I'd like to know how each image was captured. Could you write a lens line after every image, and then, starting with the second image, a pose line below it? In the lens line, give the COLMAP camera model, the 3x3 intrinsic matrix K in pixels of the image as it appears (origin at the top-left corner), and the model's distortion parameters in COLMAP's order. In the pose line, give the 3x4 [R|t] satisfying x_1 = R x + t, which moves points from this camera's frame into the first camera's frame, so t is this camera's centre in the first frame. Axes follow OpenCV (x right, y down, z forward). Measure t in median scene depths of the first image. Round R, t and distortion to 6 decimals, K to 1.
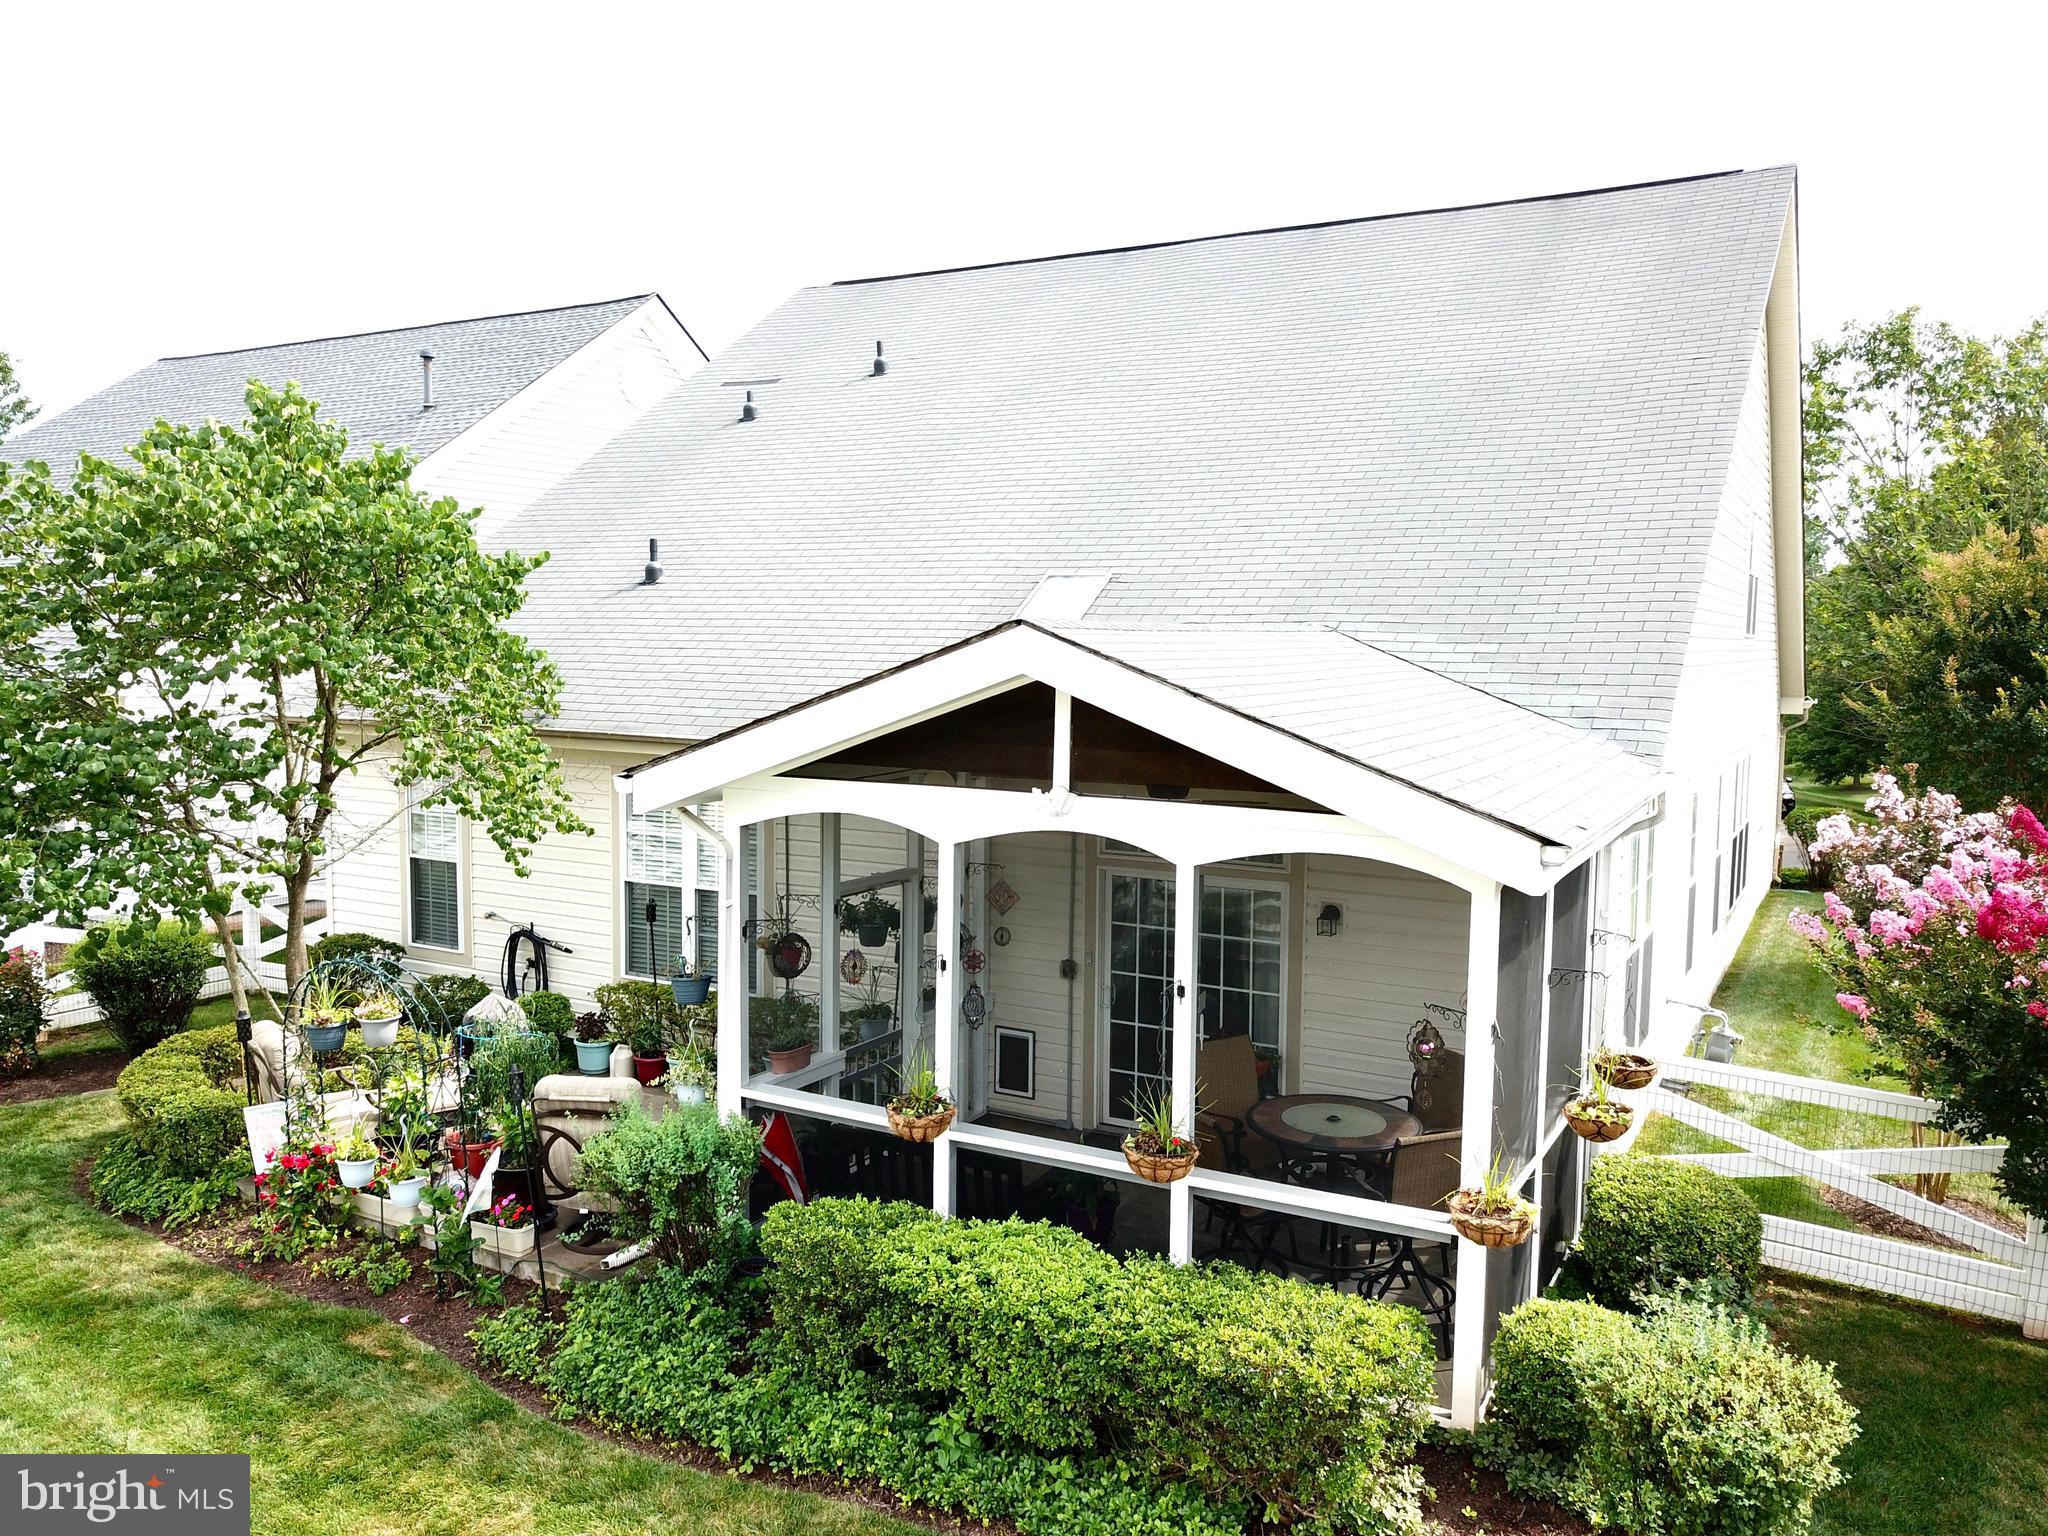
lens RADIAL K [[1576.6, 0, 1009.6], [0, 1576.6, 777.7], [0, 0, 1]] dist [-0.003849, 0.014503]
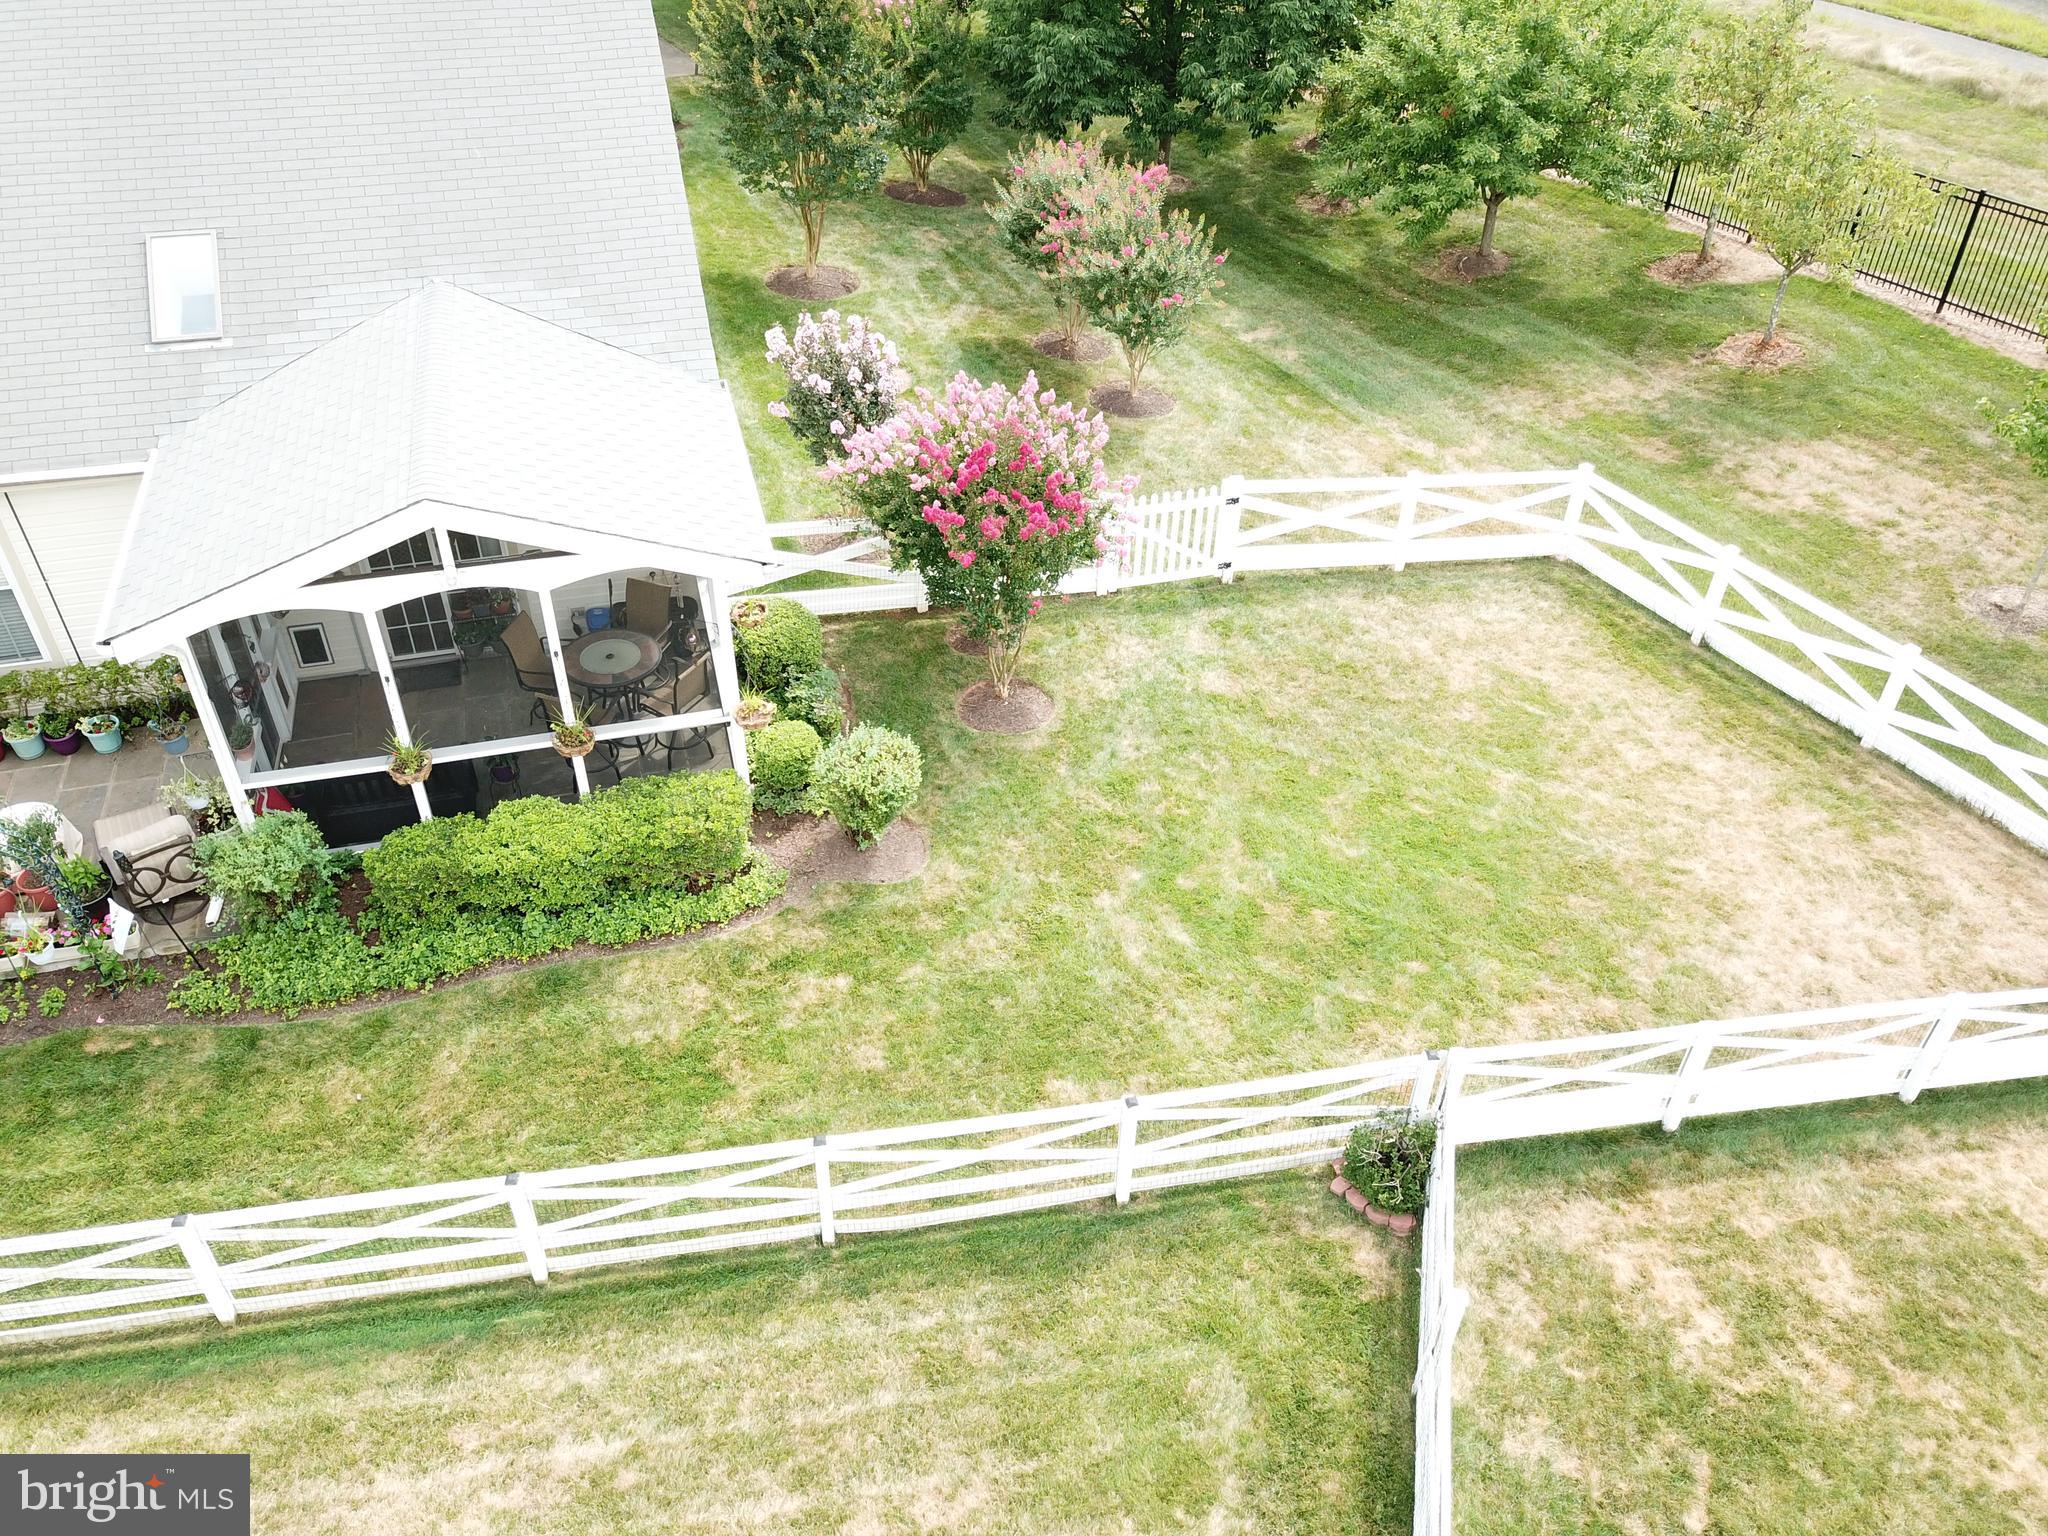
lens RADIAL K [[1576.6, 0, 1009.6], [0, 1576.6, 777.7], [0, 0, 1]] dist [-0.003849, 0.014503]
pose [[0.714787, -0.440341, 0.543305, -0.522316], [0.054658, 0.809678, 0.584324, -0.720923], [-0.697203, -0.387971, 0.602815, -0.436844]]
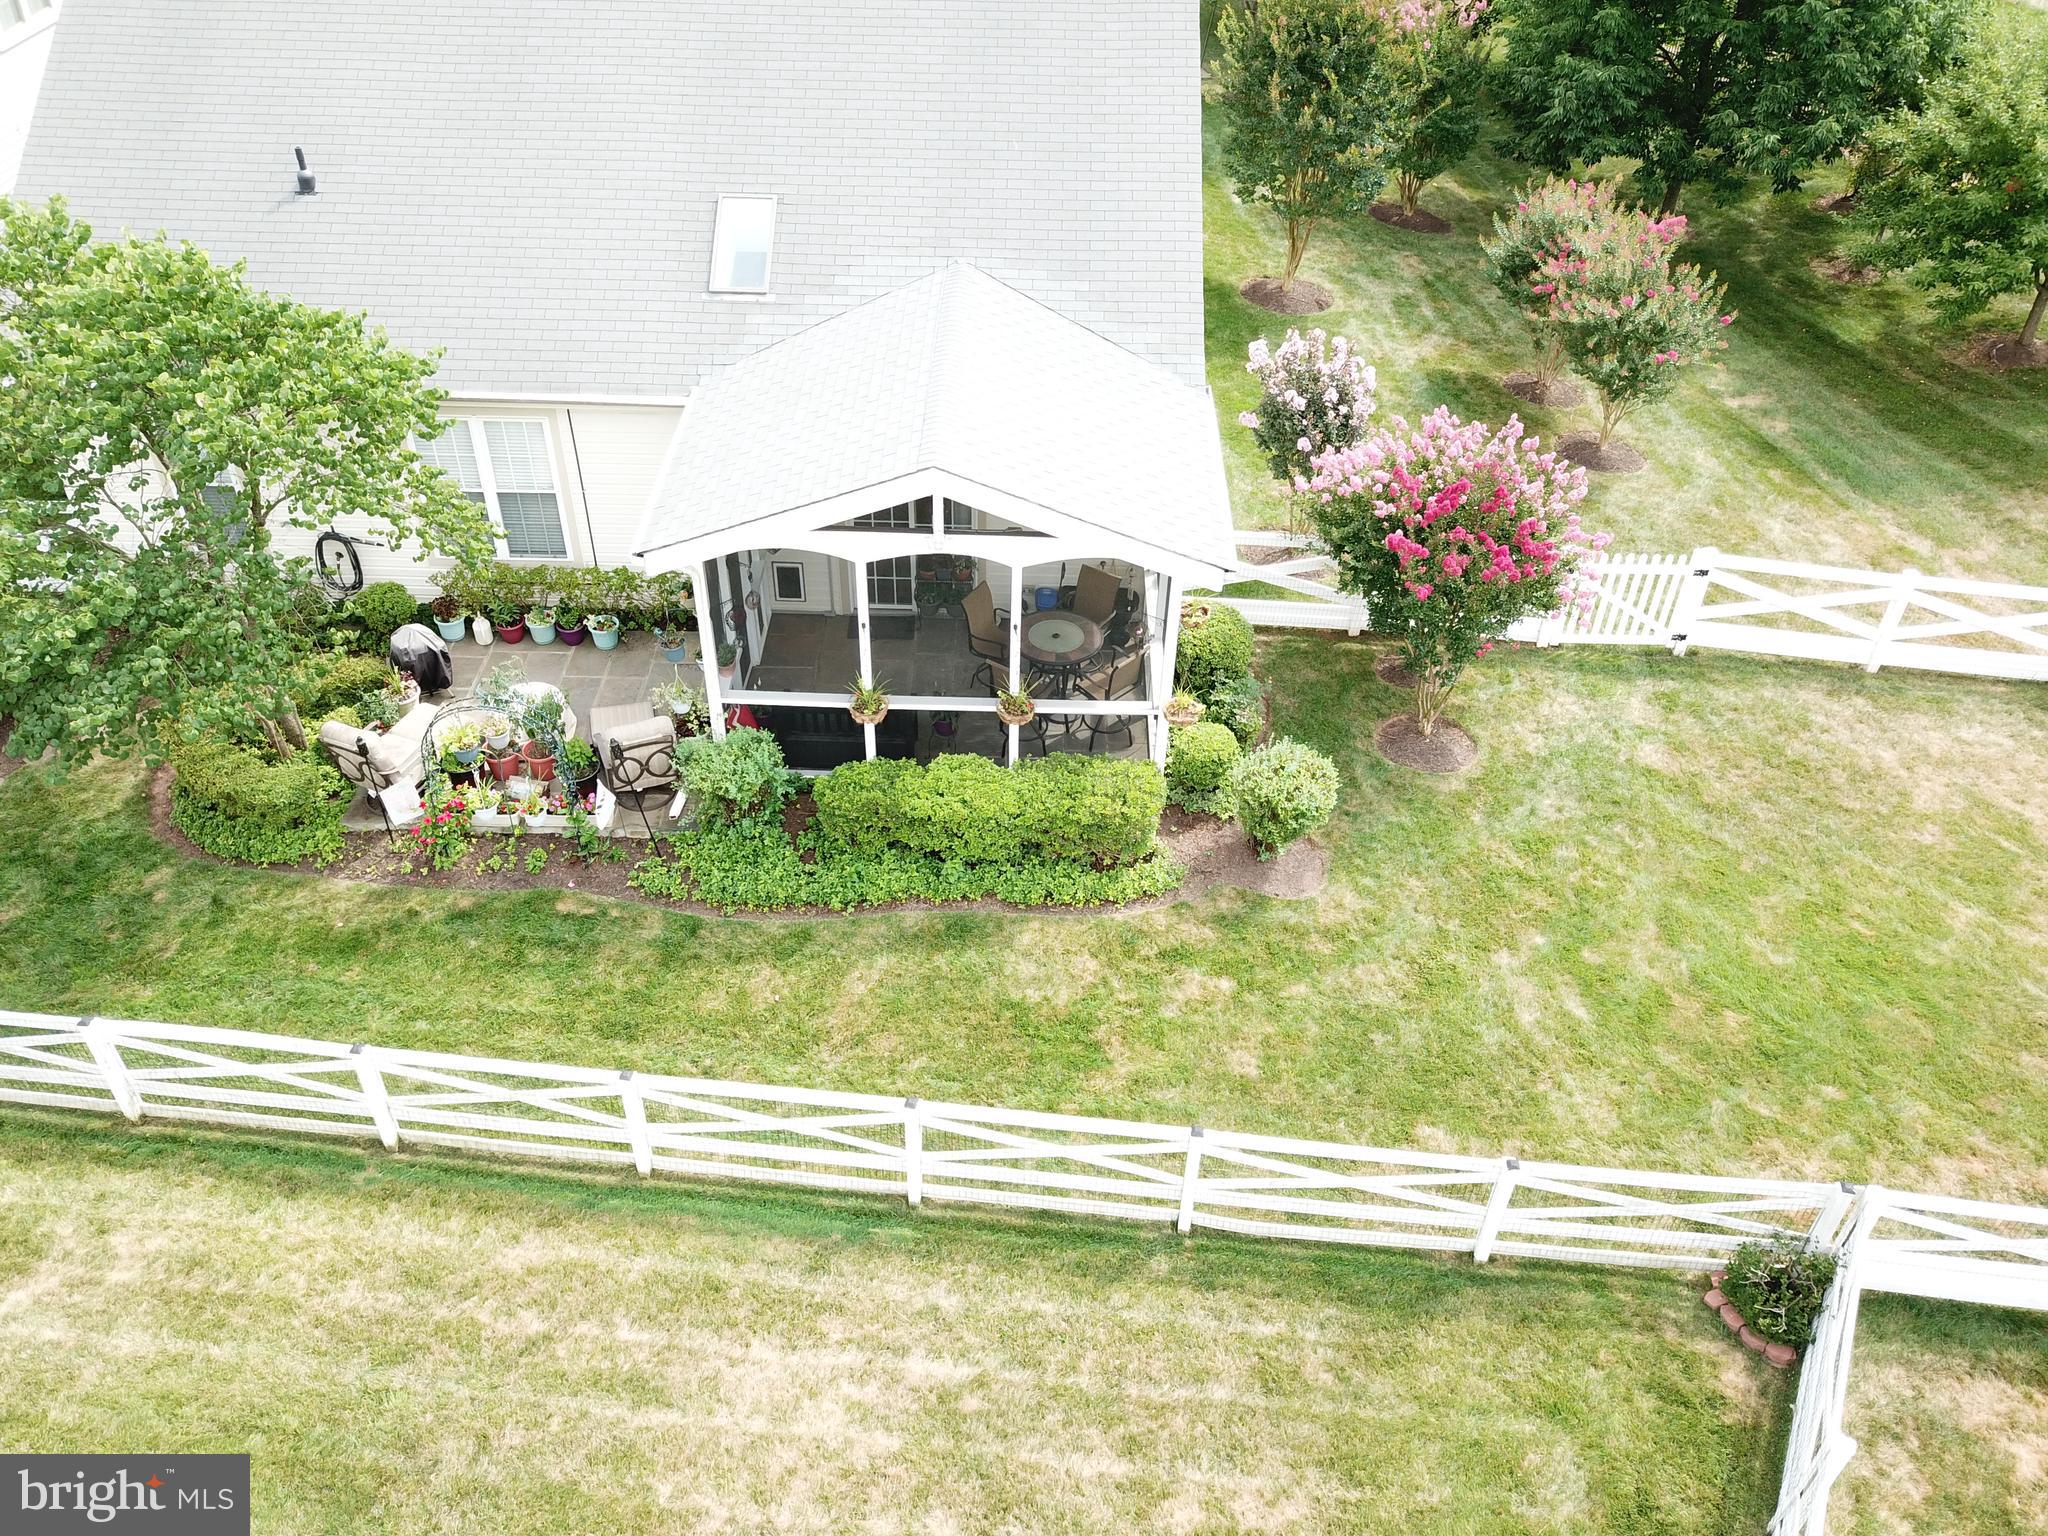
lens RADIAL K [[1576.6, 0, 1009.6], [0, 1576.6, 777.7], [0, 0, 1]] dist [-0.003849, 0.014503]
pose [[0.880668, -0.297878, 0.368365, -0.608035], [0.037088, 0.818544, 0.573246, -0.749940], [-0.472280, -0.491177, 0.731913, -0.417354]]
